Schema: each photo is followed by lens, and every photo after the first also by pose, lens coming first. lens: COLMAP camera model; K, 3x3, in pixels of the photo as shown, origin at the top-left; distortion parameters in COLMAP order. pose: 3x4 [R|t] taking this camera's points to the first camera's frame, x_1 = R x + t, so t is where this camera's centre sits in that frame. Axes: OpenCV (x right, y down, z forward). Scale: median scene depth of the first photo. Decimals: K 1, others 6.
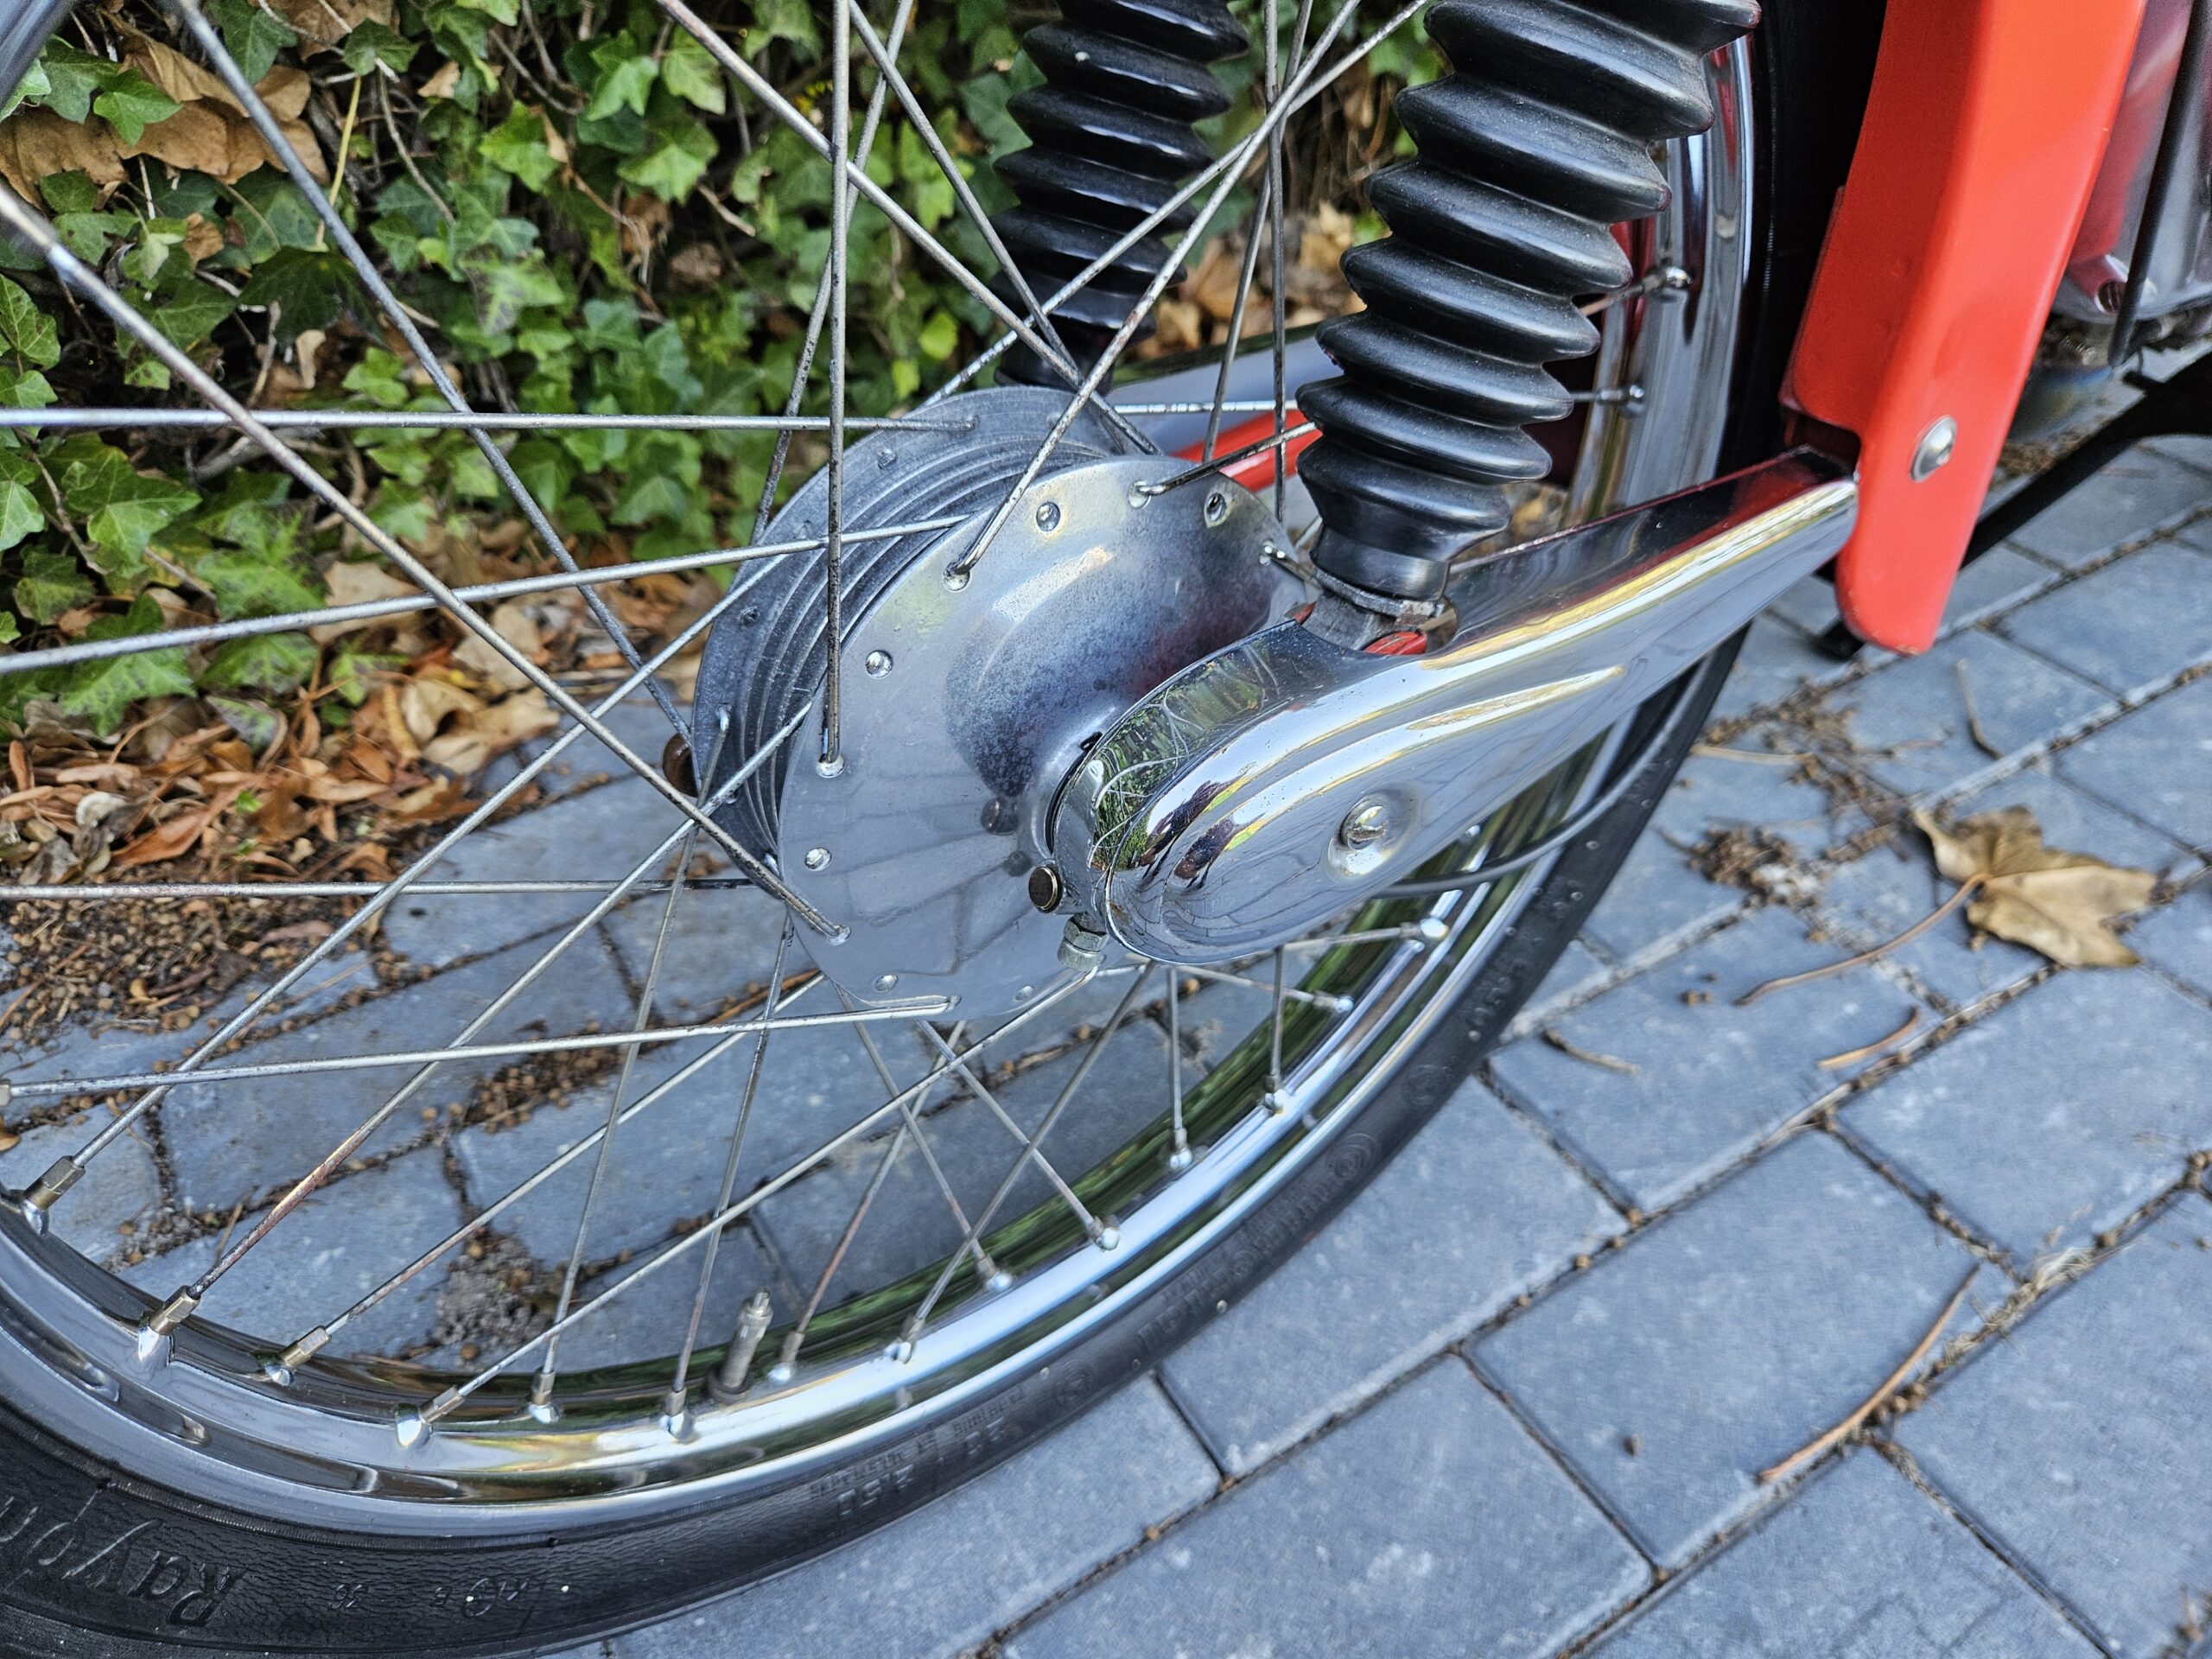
lens RADIAL K [[1494.7, 0, 1055.2], [0, 1494.7, 832.1], [0, 0, 1]] dist [0.055642, -0.047064]
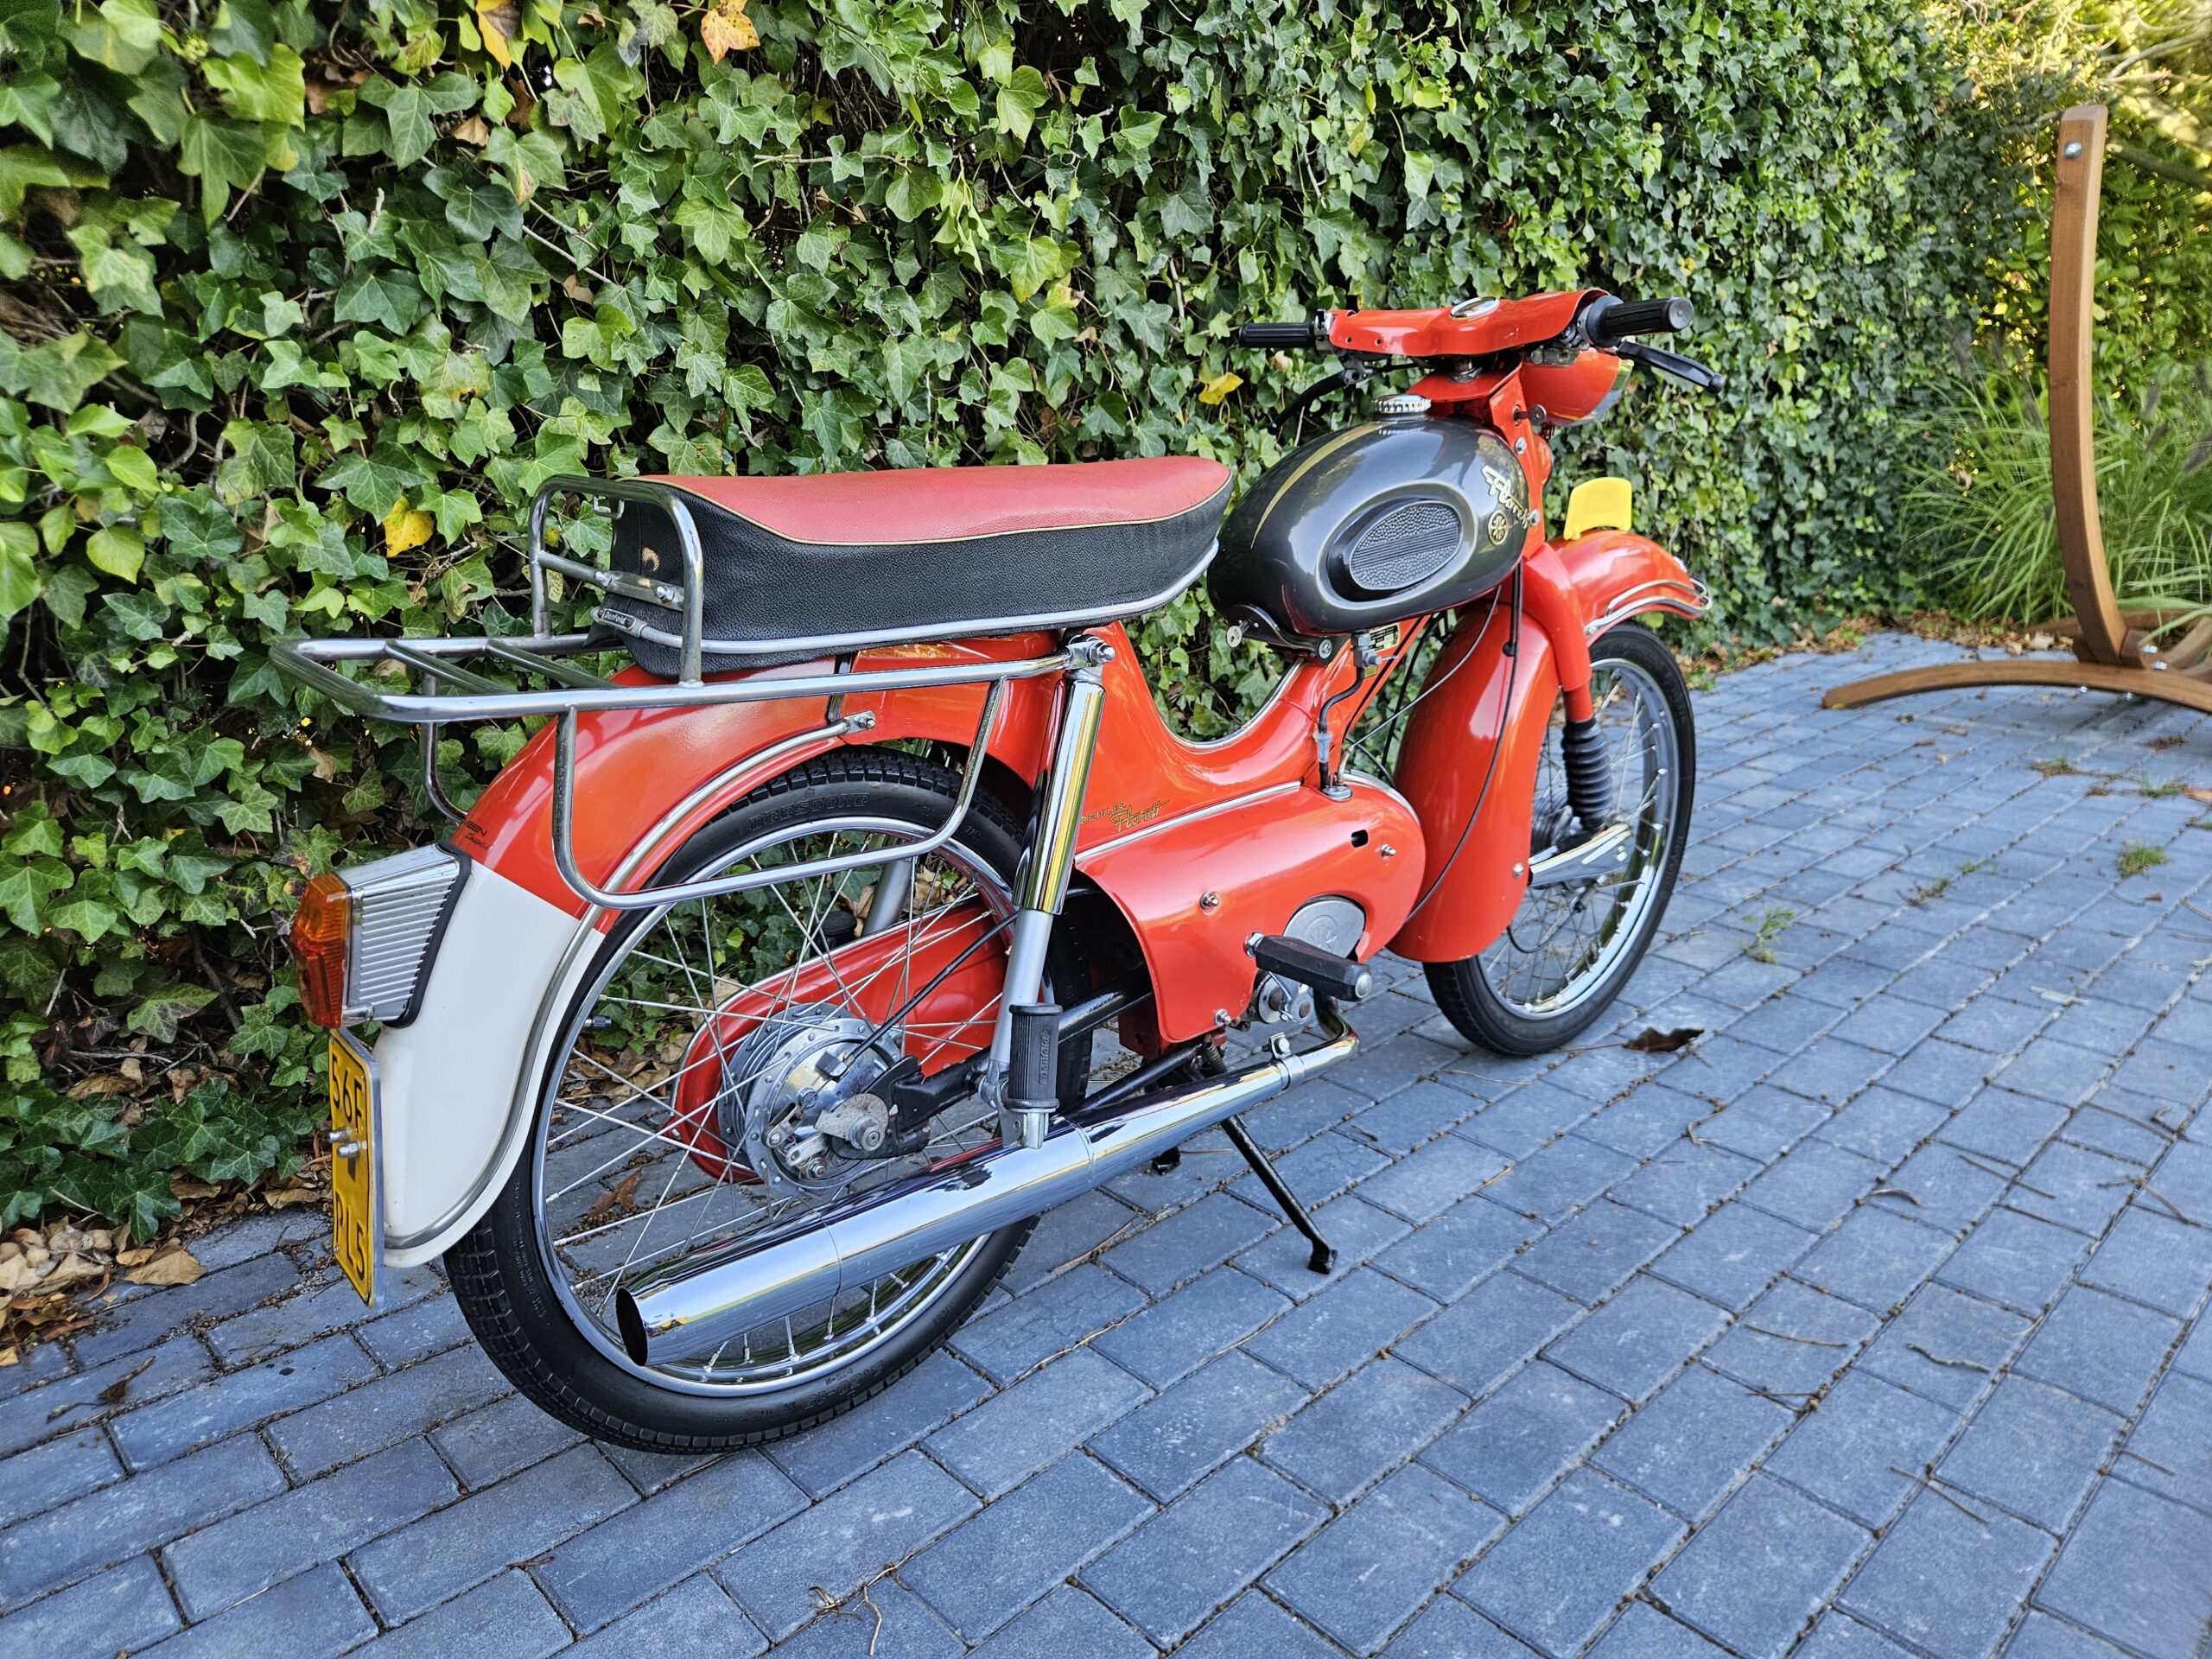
lens RADIAL K [[1494.7, 0, 1101.0], [0, 1494.7, 808.4], [0, 0, 1]] dist [0.055642, -0.047064]
pose [[0.976294, -0.039408, 0.212832, -0.031324], [0.121725, 0.913026, -0.389315, 0.616970], [-0.178979, 0.405993, 0.896179, -1.678456]]
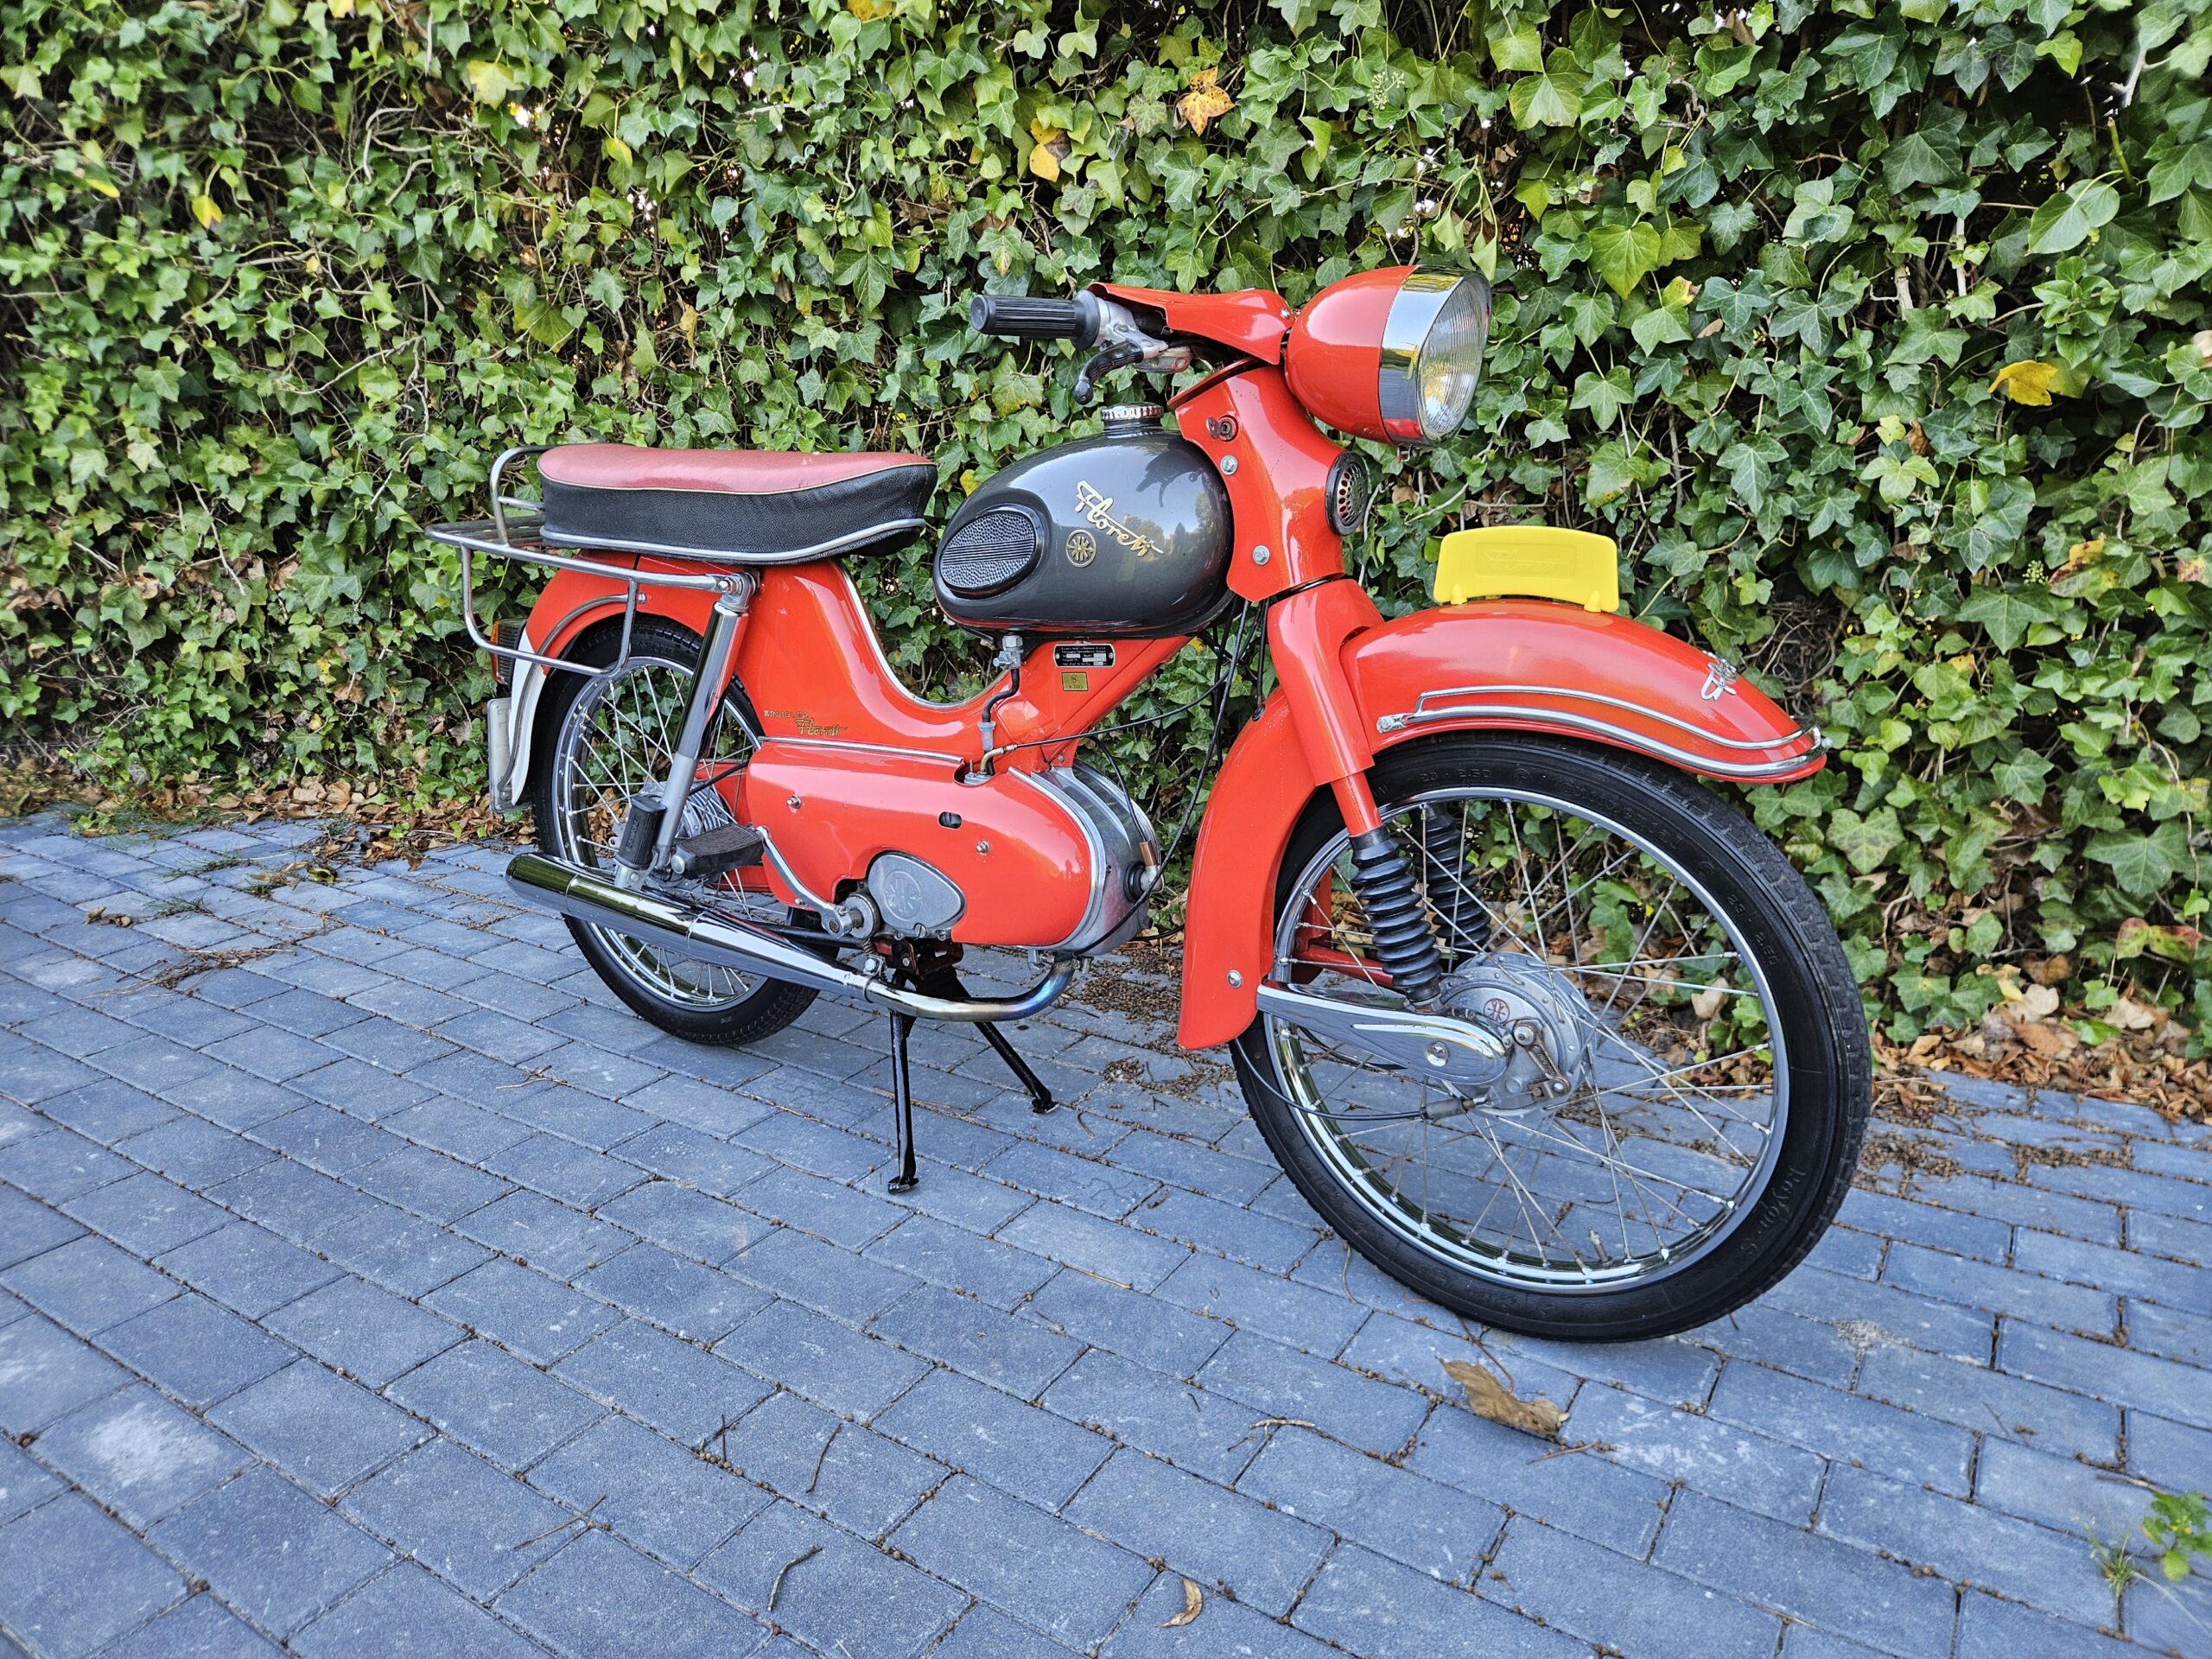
lens RADIAL K [[1494.7, 0, 1087.7], [0, 1494.7, 822.0], [0, 0, 1]] dist [0.055642, -0.047064]
pose [[0.428149, 0.259594, -0.865621, 3.107824], [-0.577387, 0.815438, -0.041040, -0.229569], [0.695207, 0.517369, 0.499015, -0.711207]]
